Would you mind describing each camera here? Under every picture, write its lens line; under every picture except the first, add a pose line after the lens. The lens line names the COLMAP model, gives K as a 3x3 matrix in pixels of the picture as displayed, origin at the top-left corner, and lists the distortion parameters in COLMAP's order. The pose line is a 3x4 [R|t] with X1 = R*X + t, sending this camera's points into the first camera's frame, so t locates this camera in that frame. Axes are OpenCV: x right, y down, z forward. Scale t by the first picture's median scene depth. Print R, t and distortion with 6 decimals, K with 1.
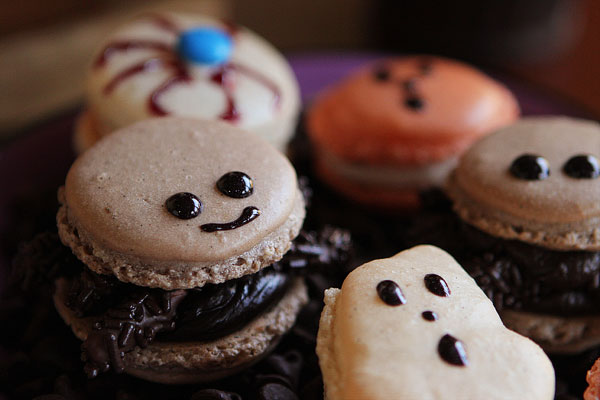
lens RADIAL K [[1815.7, 0, 299.6], [0, 1815.7, 200.8], [0, 0, 1]] dist [0.126524, 0.000000]
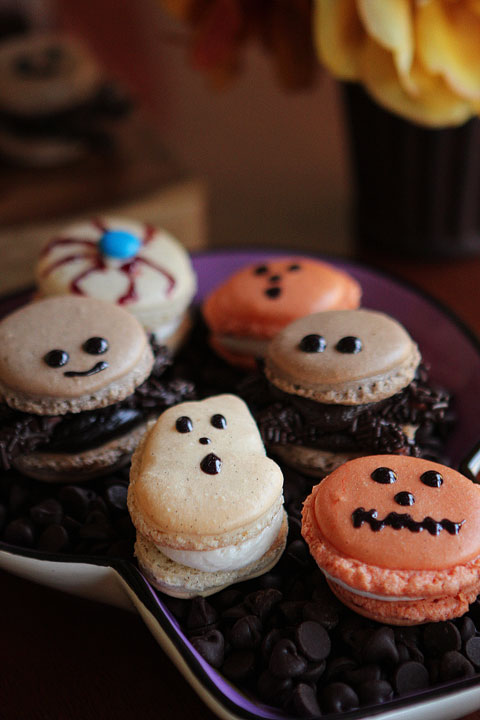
lens RADIAL K [[2264.3, 0, 240.5], [0, 2264.3, 359.5], [0, 0, 1]] dist [0.275657, 0.000000]
pose [[0.979442, 0.047757, -0.195990, 0.420790], [-0.049320, 0.998778, -0.003096, 0.002009], [0.195603, 0.012699, 0.980601, -0.725094]]
